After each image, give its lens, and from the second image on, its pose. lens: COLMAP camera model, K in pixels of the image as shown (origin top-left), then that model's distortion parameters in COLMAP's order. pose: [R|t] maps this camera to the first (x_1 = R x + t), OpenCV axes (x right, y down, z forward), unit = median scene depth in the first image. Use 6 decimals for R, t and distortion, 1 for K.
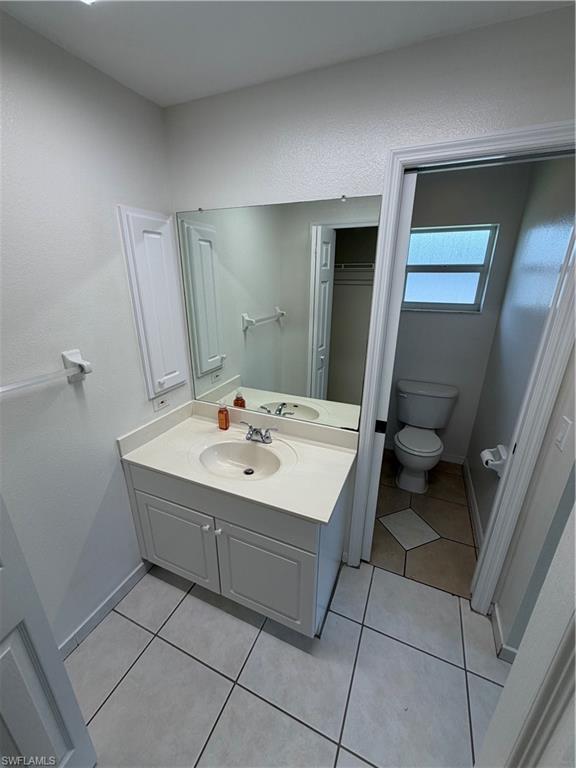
lens RADIAL K [[306.2, 0, 290.0], [0, 306.2, 382.7], [0, 0, 1]] dist [-0.005015, 0.000069]
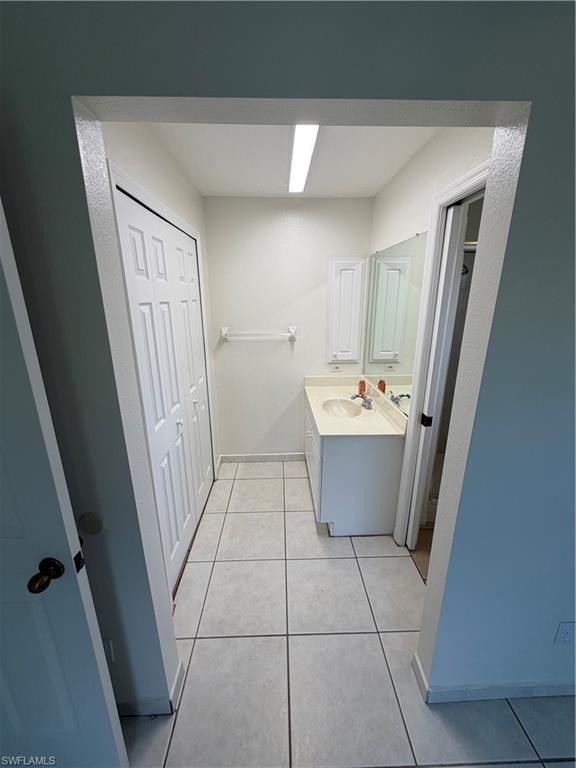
lens RADIAL K [[306.2, 0, 288.6], [0, 306.2, 383.4], [0, 0, 1]] dist [-0.005015, 0.000069]
pose [[0.433785, 0.245198, -0.867011, 0.966366], [-0.293197, 0.948301, 0.121494, 0.018666], [0.851978, 0.201503, 0.483250, -0.018019]]
